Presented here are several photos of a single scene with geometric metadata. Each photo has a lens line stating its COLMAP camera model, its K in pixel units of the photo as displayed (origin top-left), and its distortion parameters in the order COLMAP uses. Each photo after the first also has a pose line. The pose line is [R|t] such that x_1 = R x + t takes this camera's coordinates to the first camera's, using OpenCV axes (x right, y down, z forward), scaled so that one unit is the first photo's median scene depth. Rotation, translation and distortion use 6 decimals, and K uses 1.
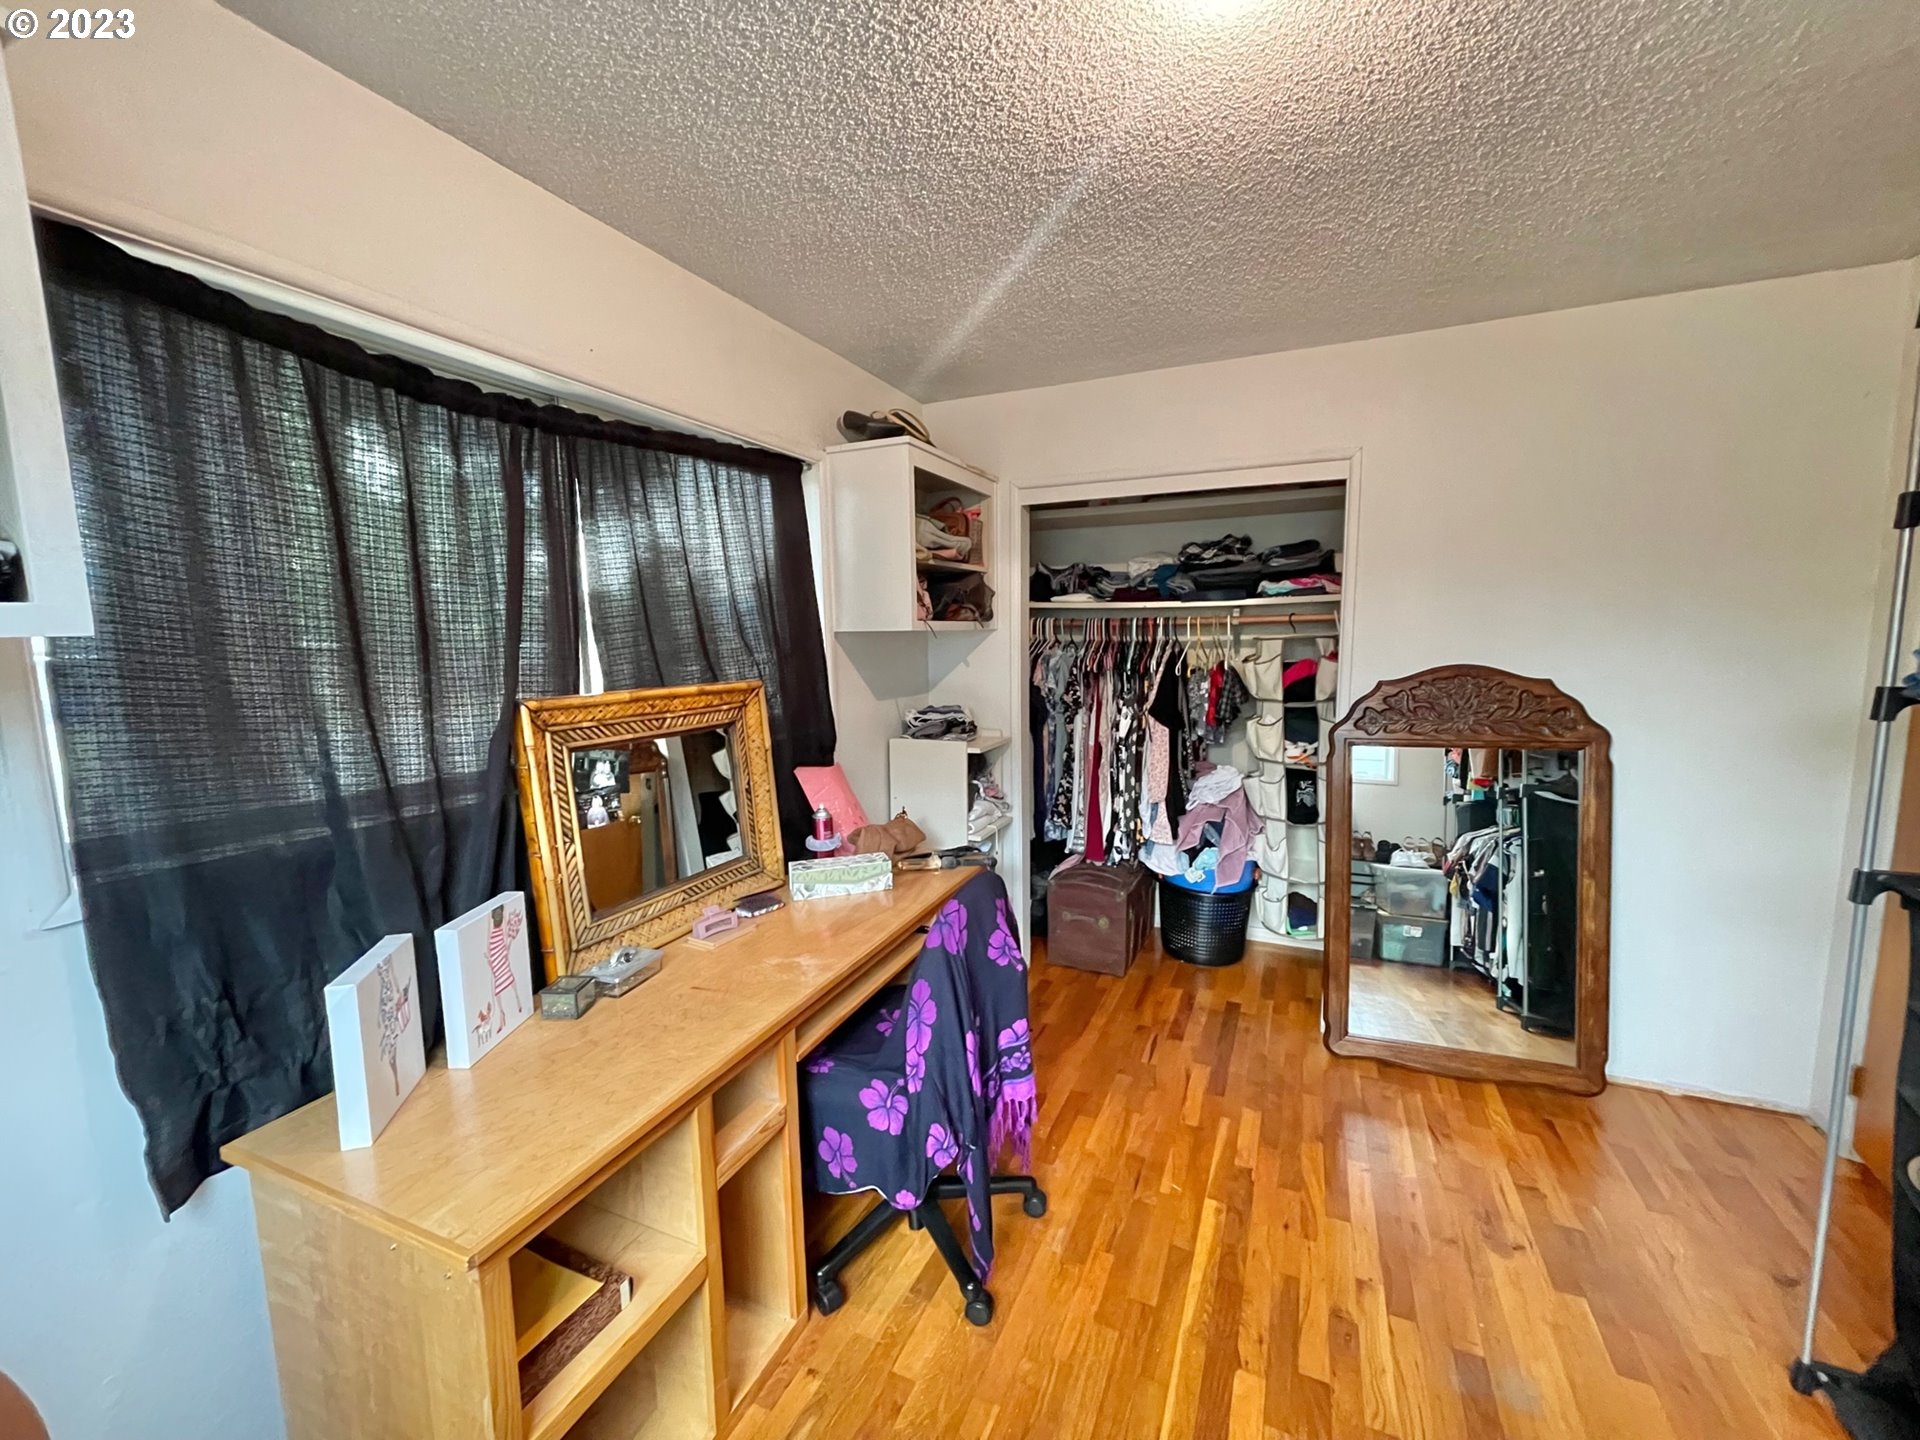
lens RADIAL K [[768.0, 0, 965.4], [0, 768.0, 718.5], [0, 0, 1]] dist [-0.002237, -0.000318]
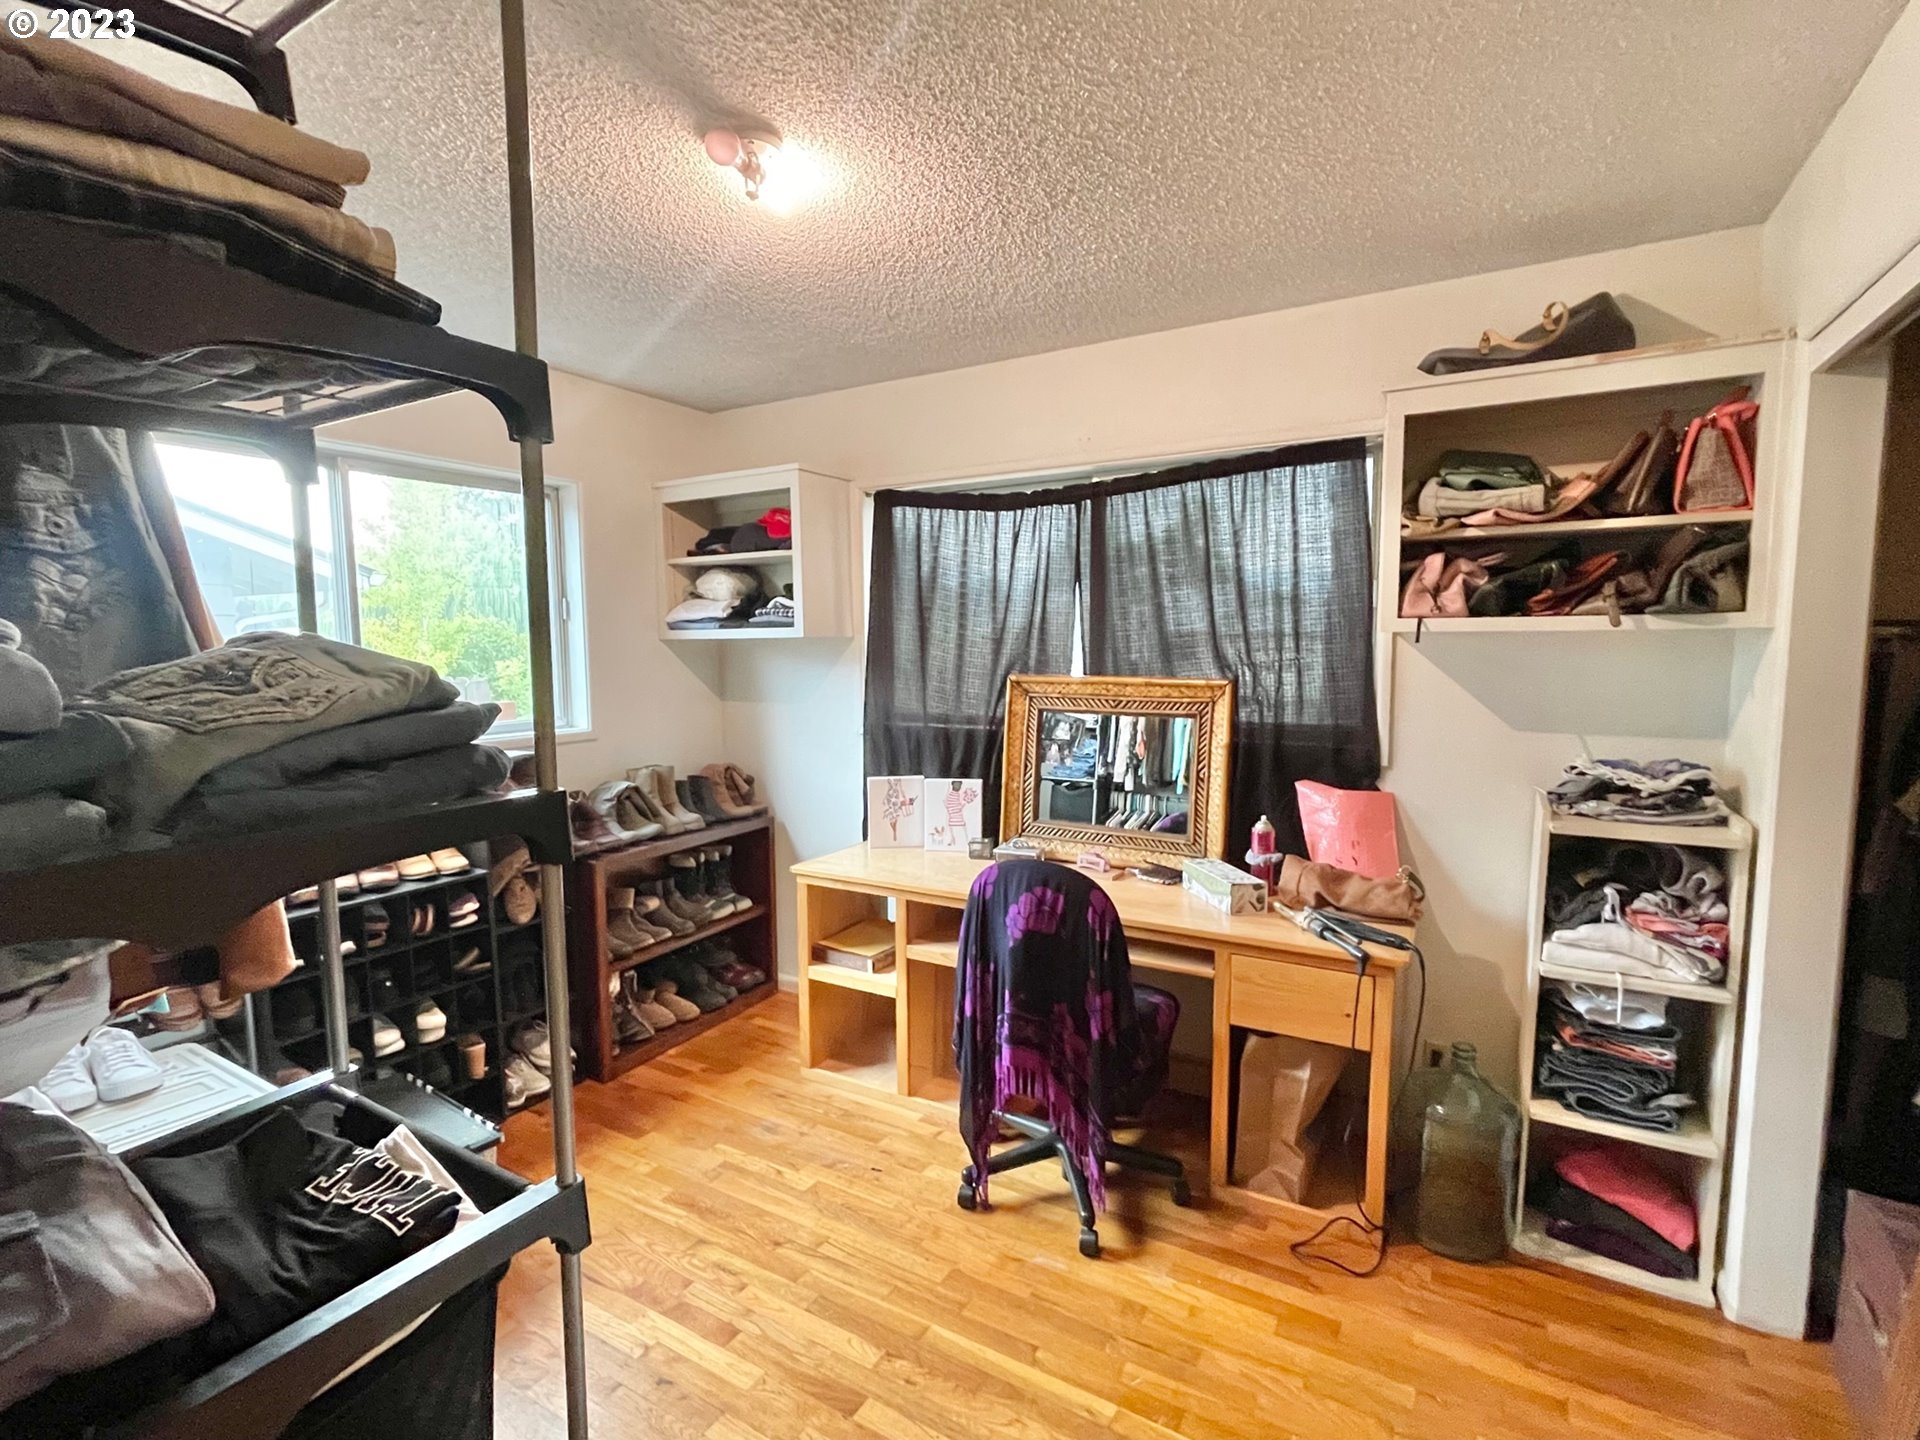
lens RADIAL K [[951.6, 0, 960.0], [0, 951.6, 726.8], [0, 0, 1]] dist [0.001090, -0.000371]
pose [[-0.107532, 0.111584, -0.987920, 1.202872], [-0.104589, 0.986898, 0.122853, -0.123194], [0.988685, 0.116536, -0.094452, 0.889150]]
